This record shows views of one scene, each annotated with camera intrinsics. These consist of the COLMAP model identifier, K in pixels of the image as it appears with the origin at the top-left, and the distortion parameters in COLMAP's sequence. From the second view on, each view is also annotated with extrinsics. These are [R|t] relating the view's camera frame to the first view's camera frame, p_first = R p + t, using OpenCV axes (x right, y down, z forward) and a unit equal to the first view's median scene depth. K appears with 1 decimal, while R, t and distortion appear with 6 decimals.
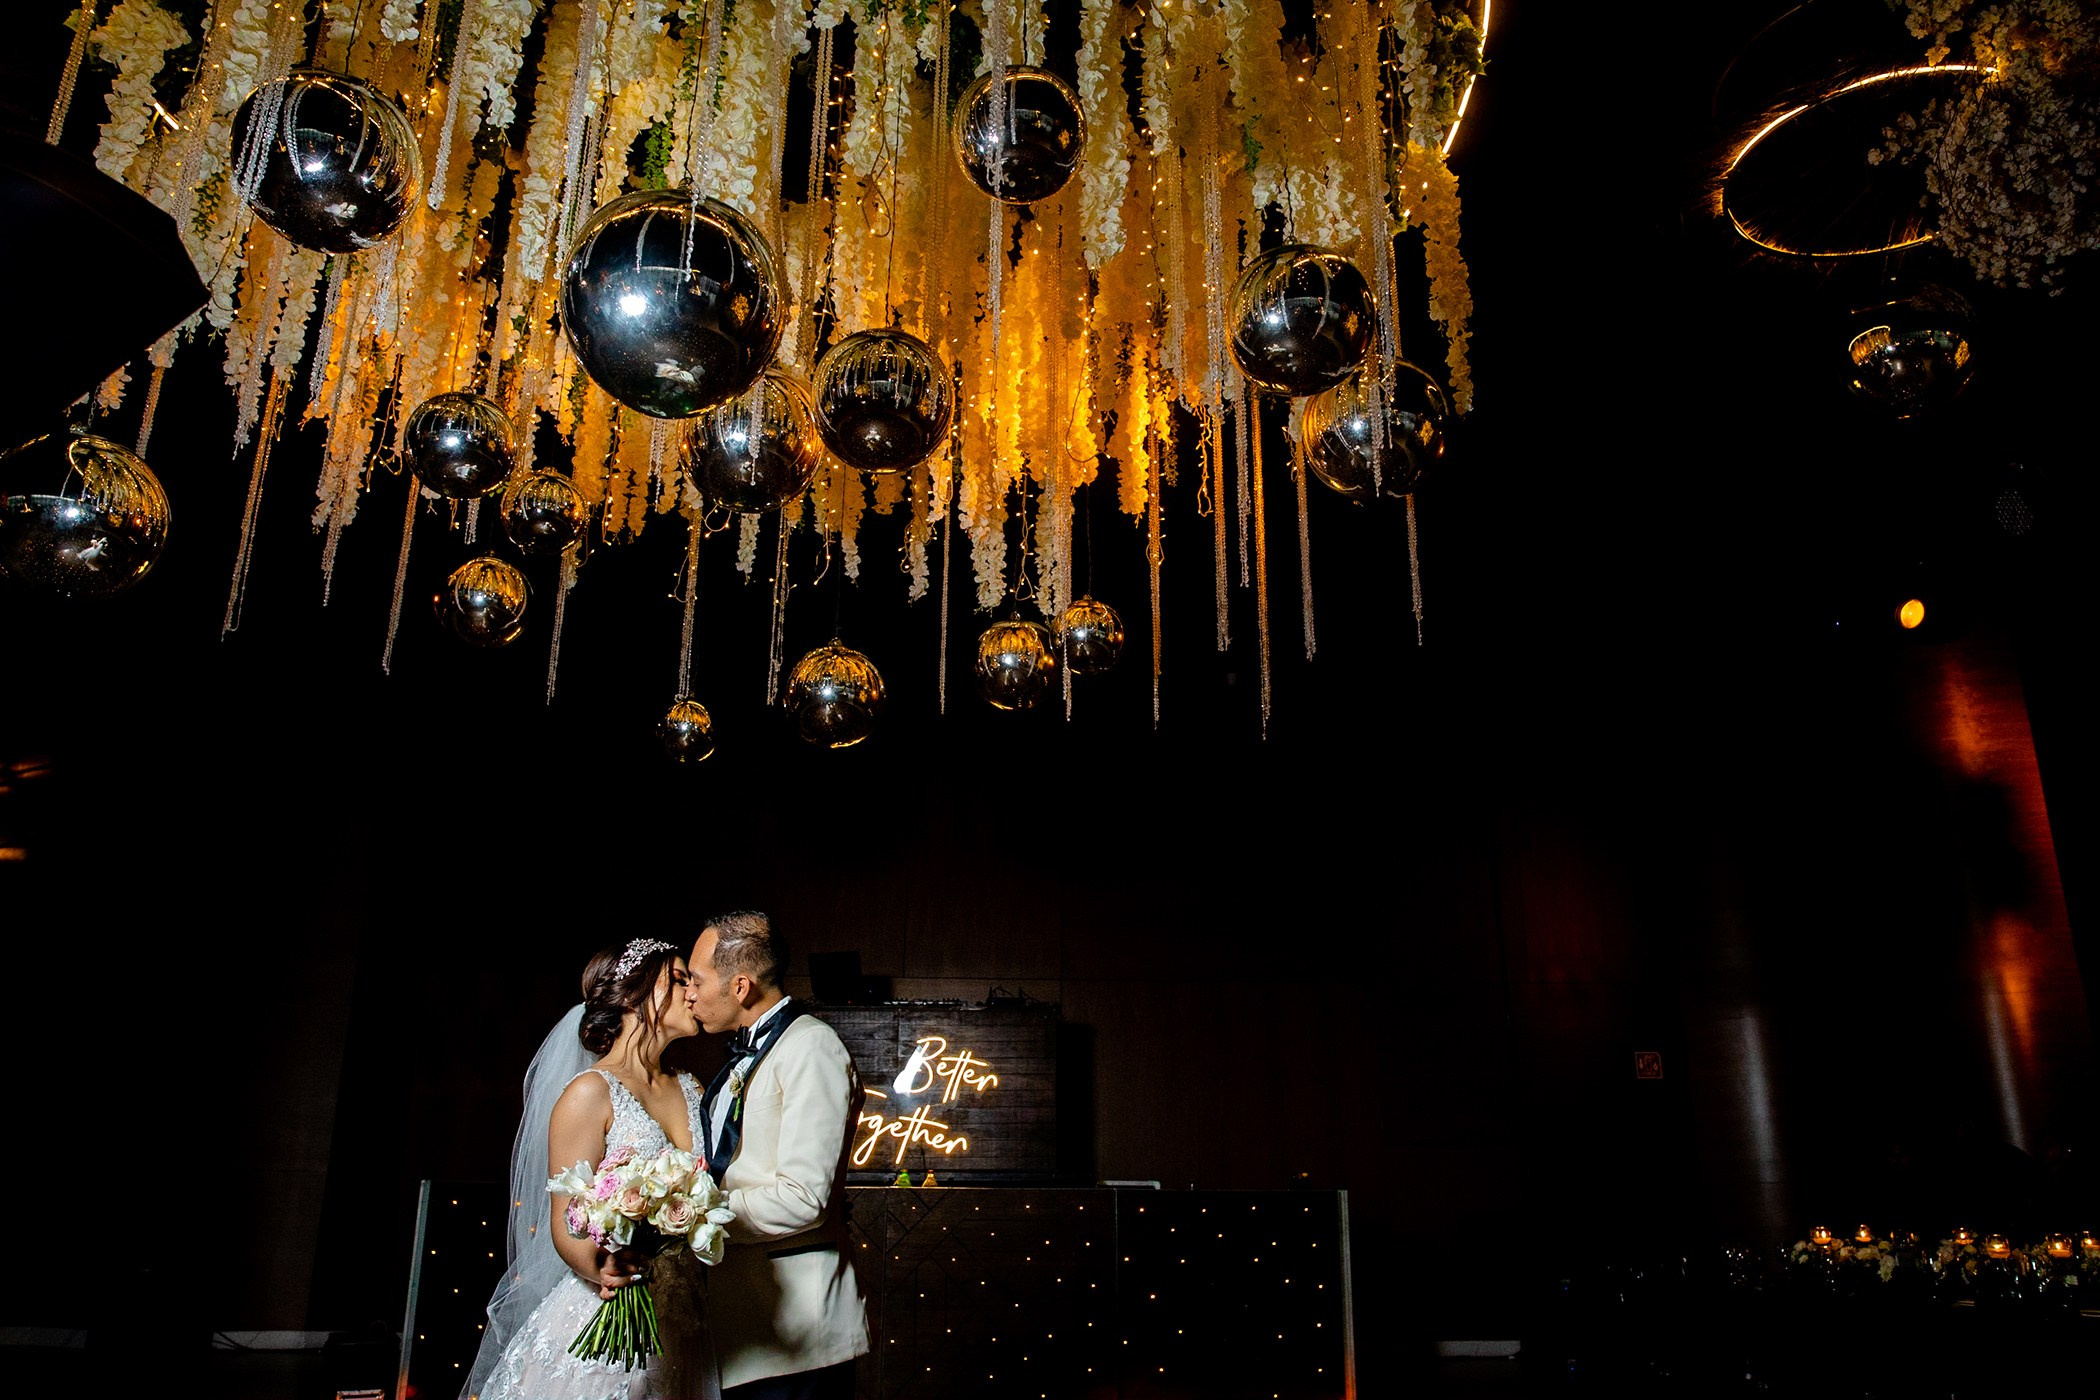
lens RADIAL K [[1626.6, 0, 1050.0], [0, 1626.6, 700.0], [0, 0, 1]] dist [-0.060084, 0.037323]
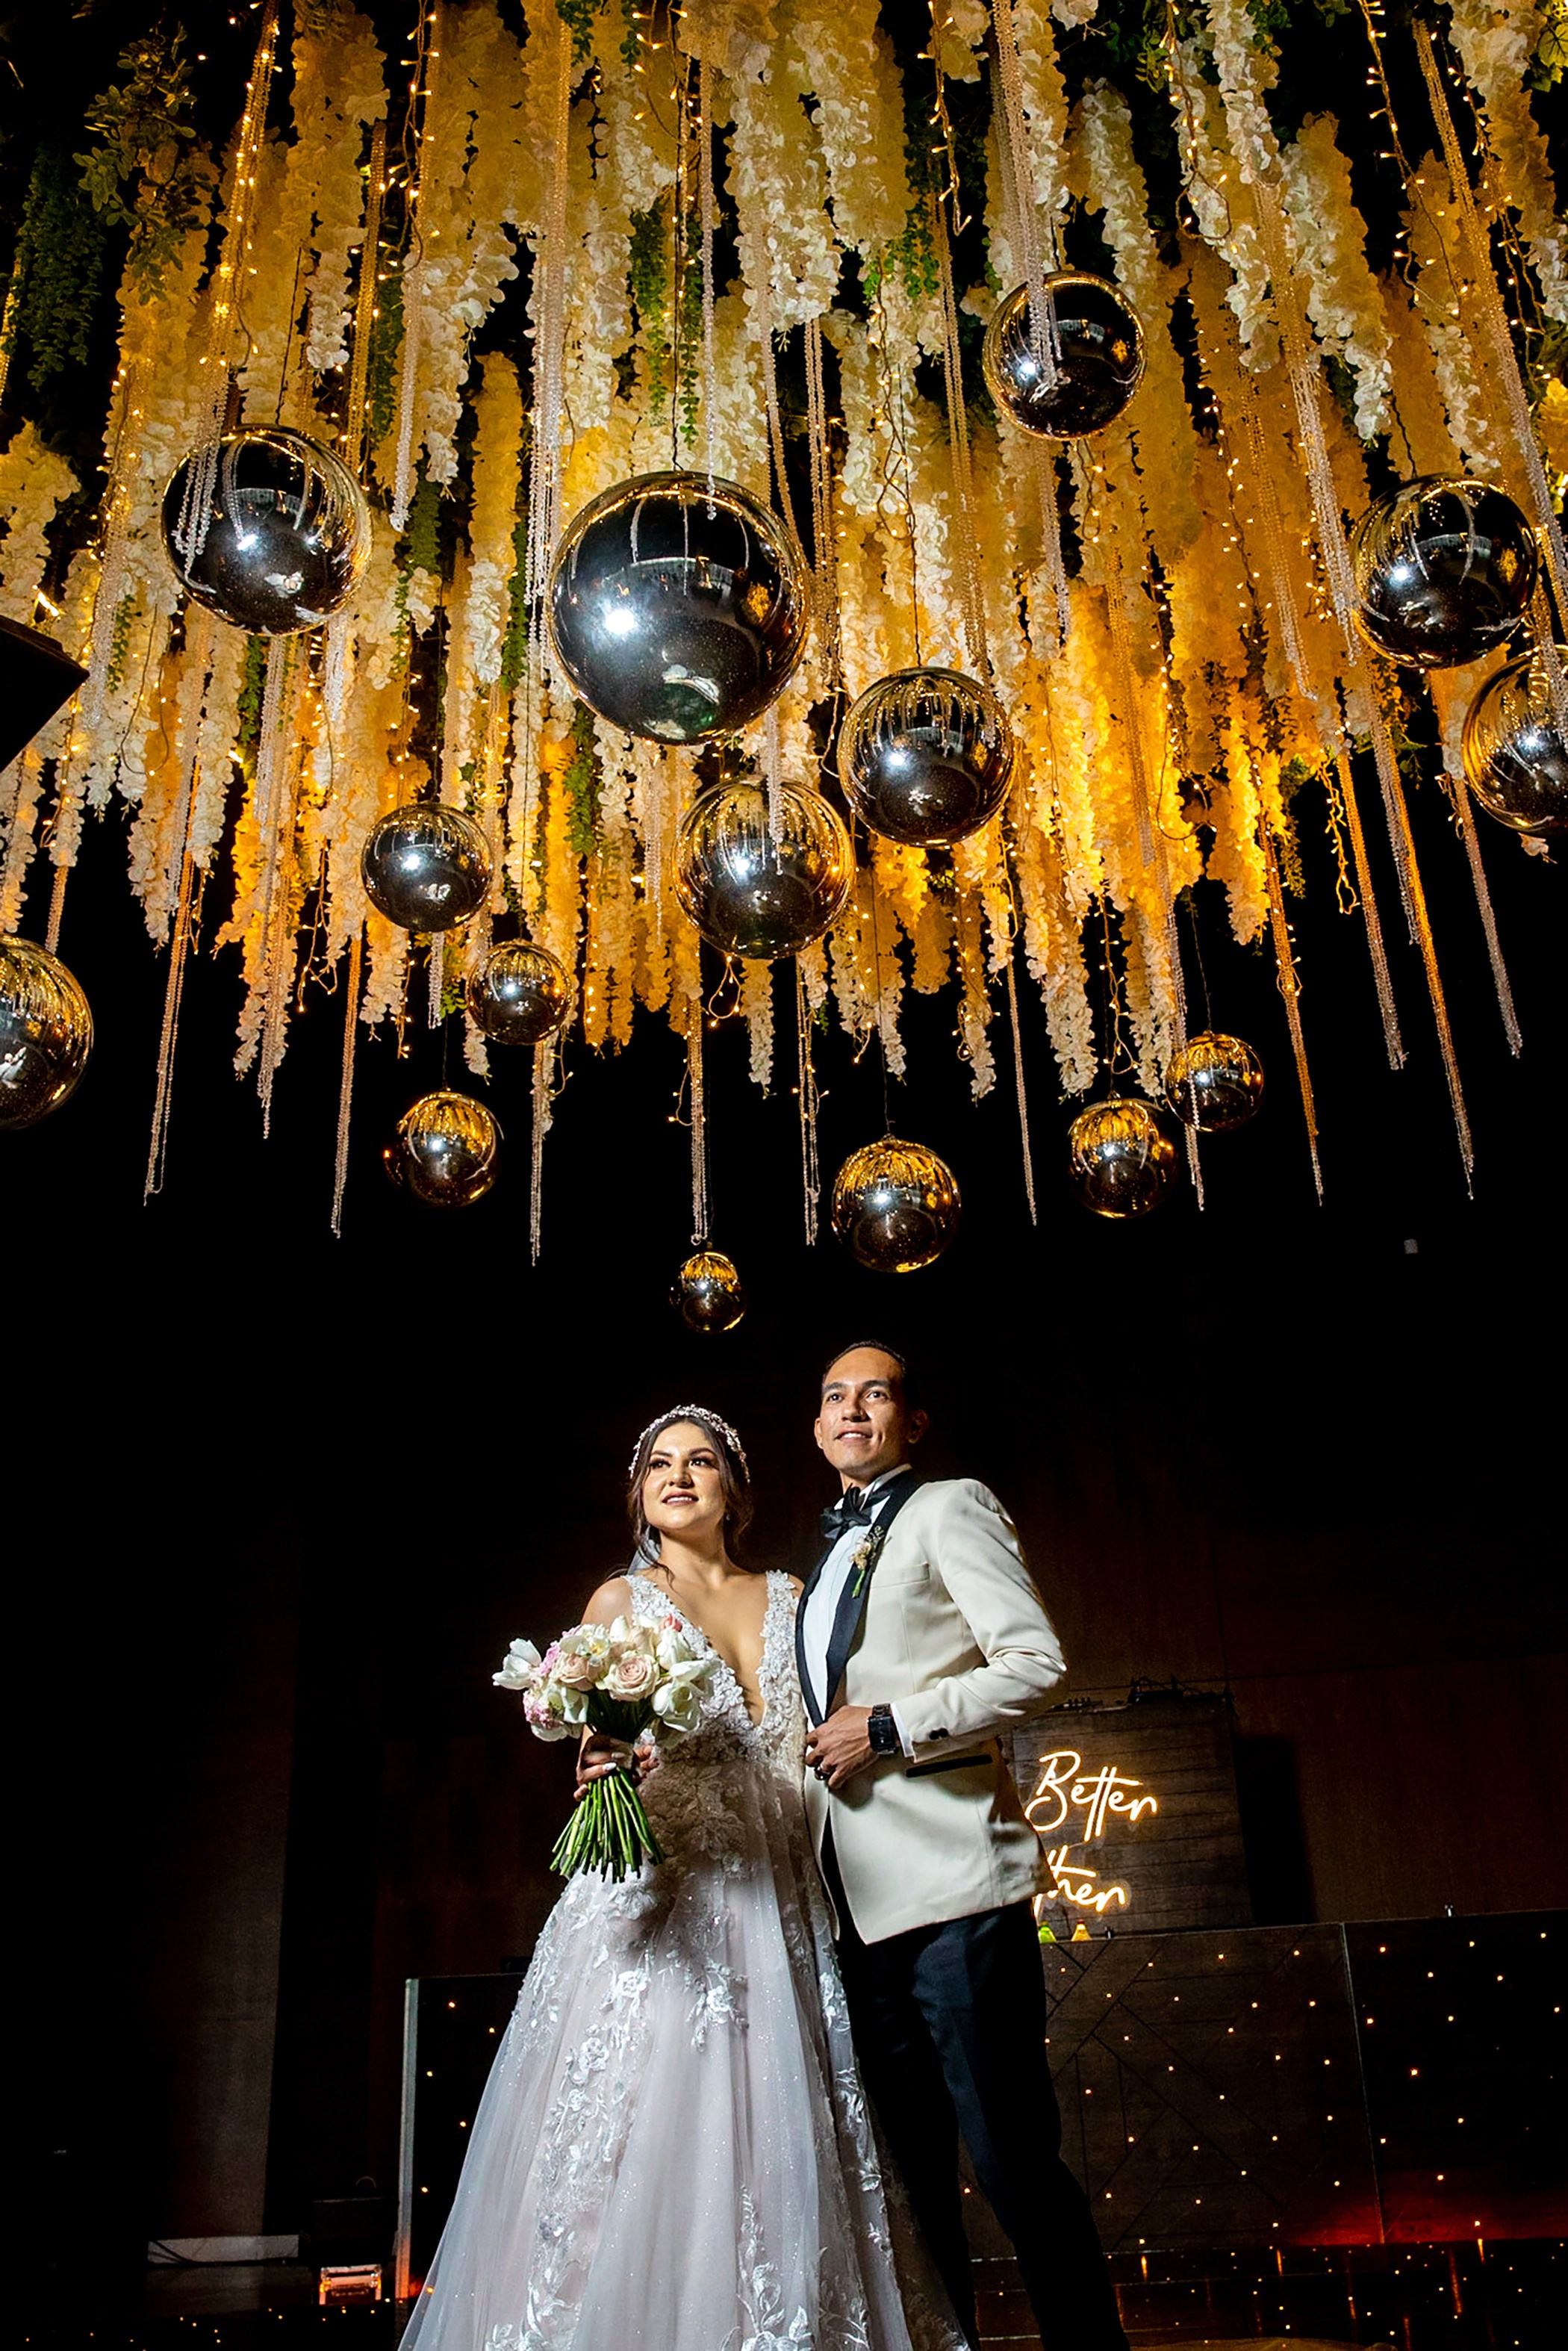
lens RADIAL K [[2239.6, 0, 784.0], [0, 2239.6, 1175.5], [0, 0, 1]] dist [-0.051516, -0.029733]
pose [[0.981853, -0.120048, -0.146808, -0.025644], [0.100240, 0.985679, -0.135606, 0.120418], [0.160985, 0.118429, 0.979826, -0.054086]]
